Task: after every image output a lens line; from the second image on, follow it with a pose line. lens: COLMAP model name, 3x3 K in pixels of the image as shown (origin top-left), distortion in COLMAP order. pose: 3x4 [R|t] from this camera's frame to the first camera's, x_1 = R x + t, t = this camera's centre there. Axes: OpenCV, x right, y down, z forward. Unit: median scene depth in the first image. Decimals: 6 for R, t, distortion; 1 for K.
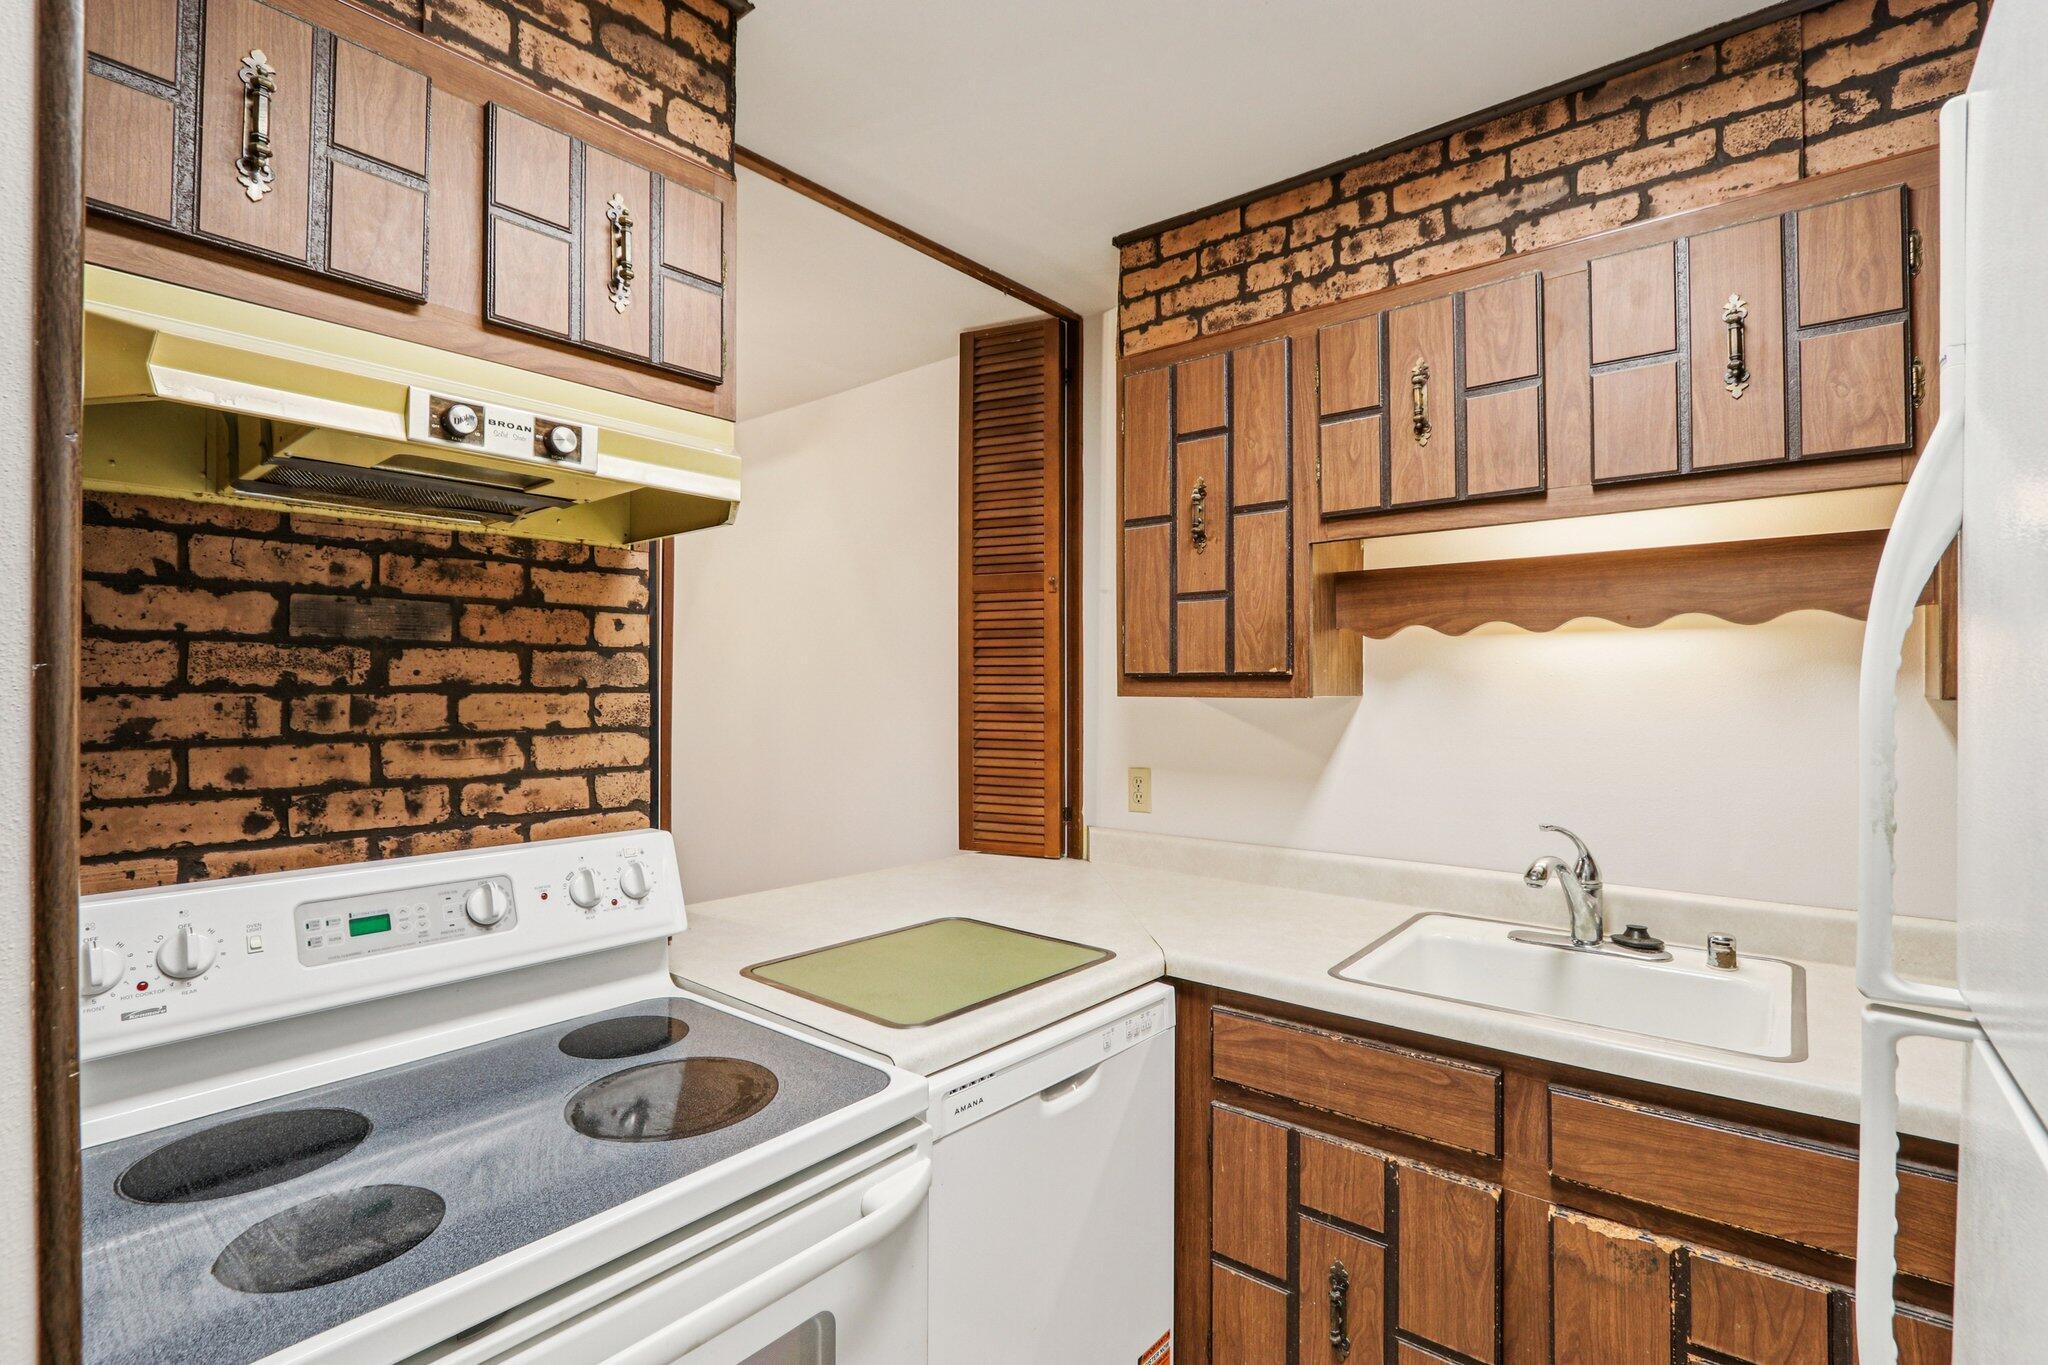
lens RADIAL K [[973.8, 0, 1040.9], [0, 973.8, 685.1], [0, 0, 1]] dist [-0.018436, 0.001988]
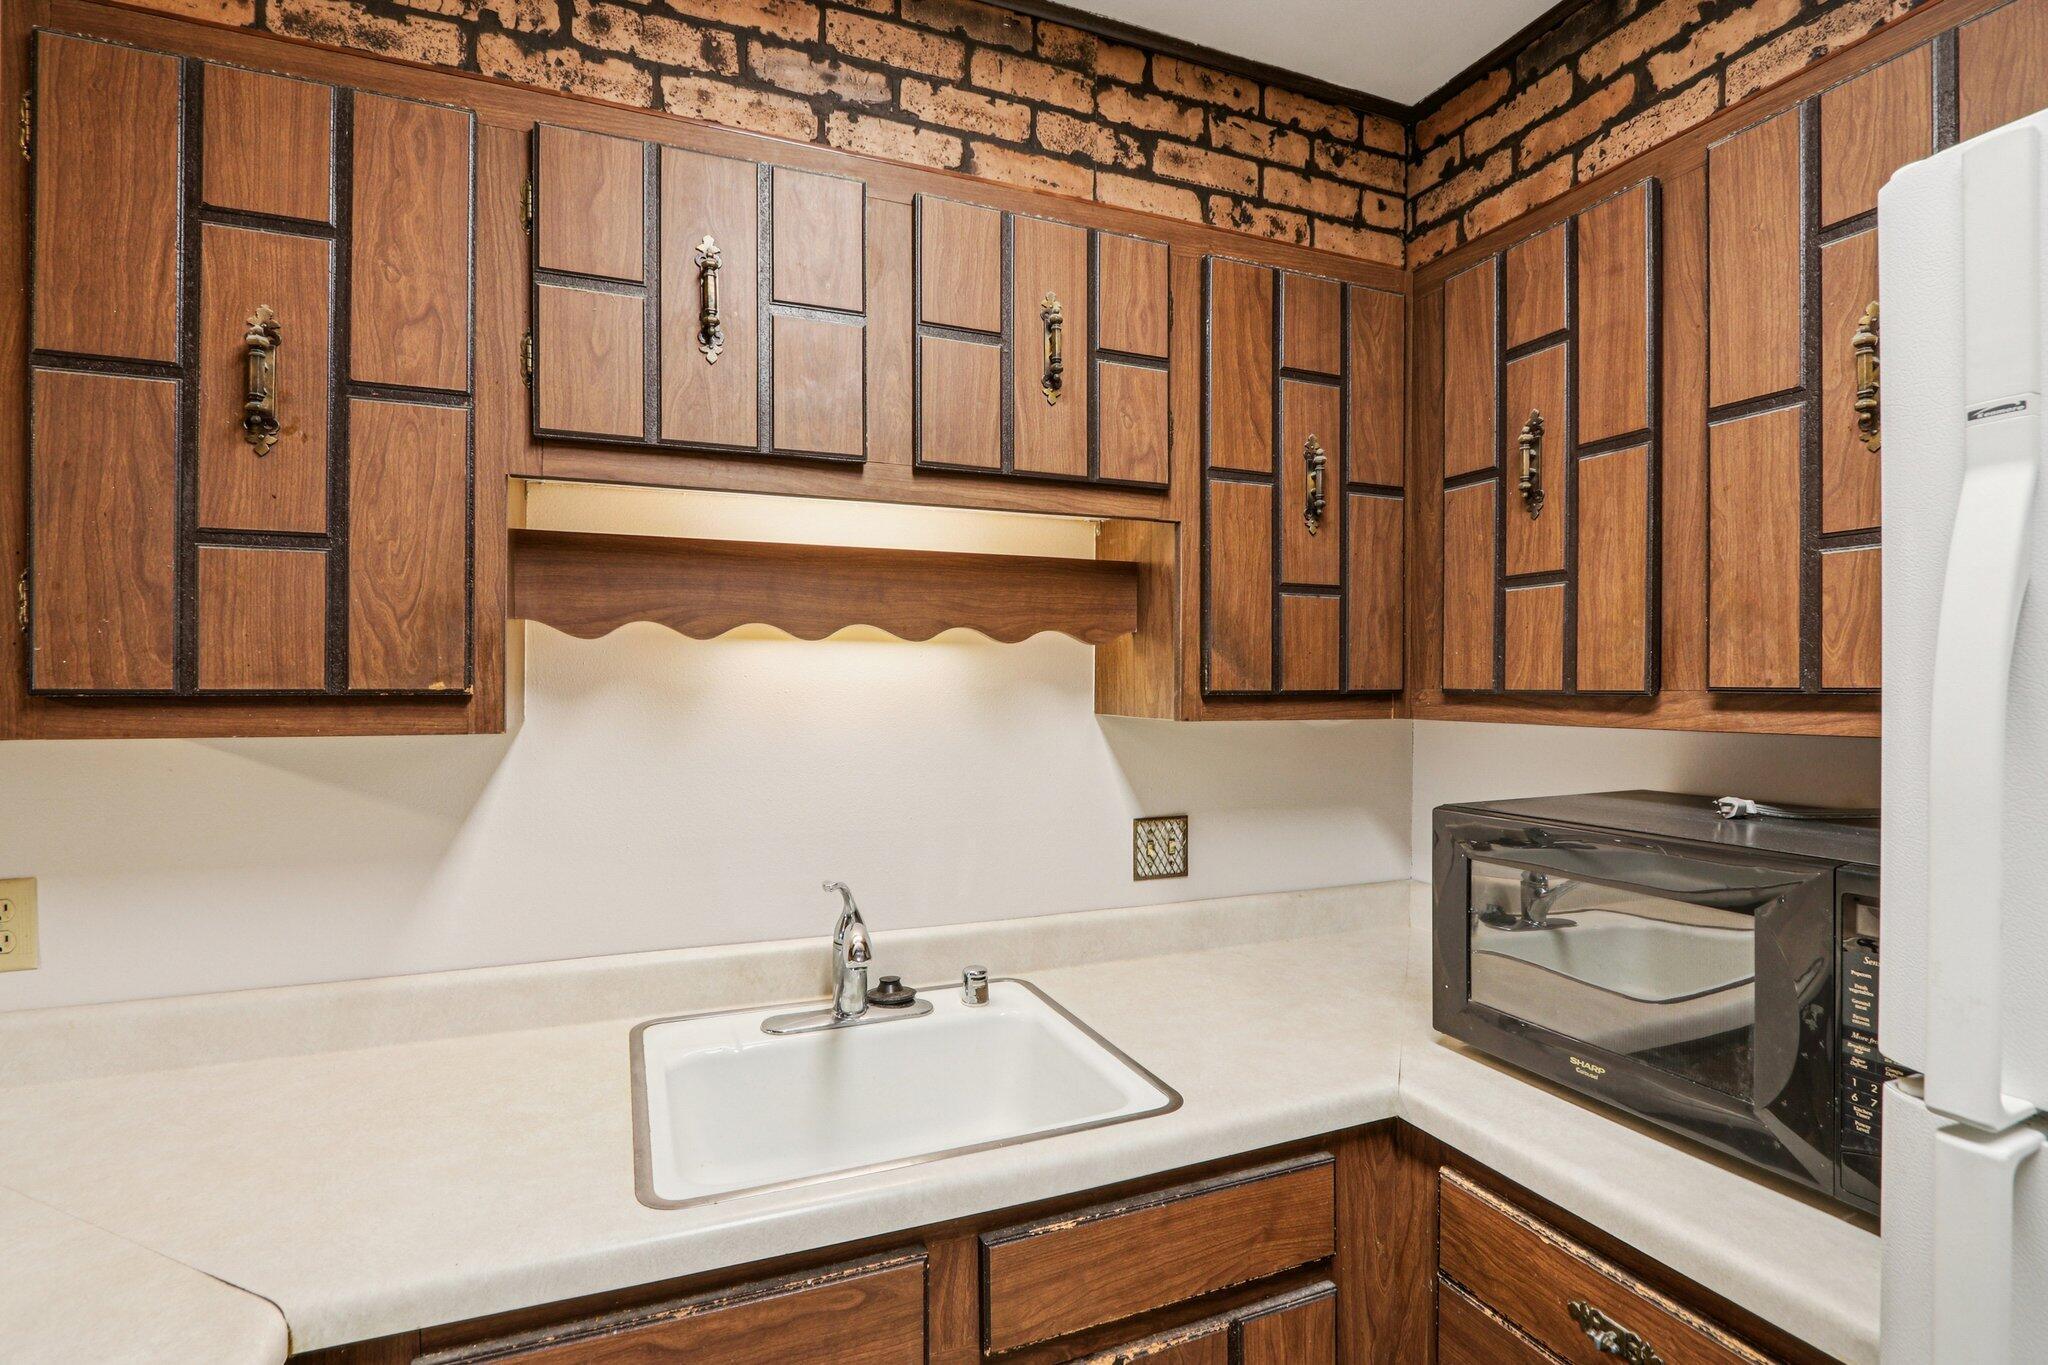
lens RADIAL K [[973.8, 0, 1040.9], [0, 973.8, 685.1], [0, 0, 1]] dist [-0.018436, 0.001988]
pose [[0.473090, -0.001590, 0.881013, -0.100971], [-0.006972, 0.999960, 0.005549, -0.024129], [-0.880986, -0.008768, 0.473060, 0.468086]]
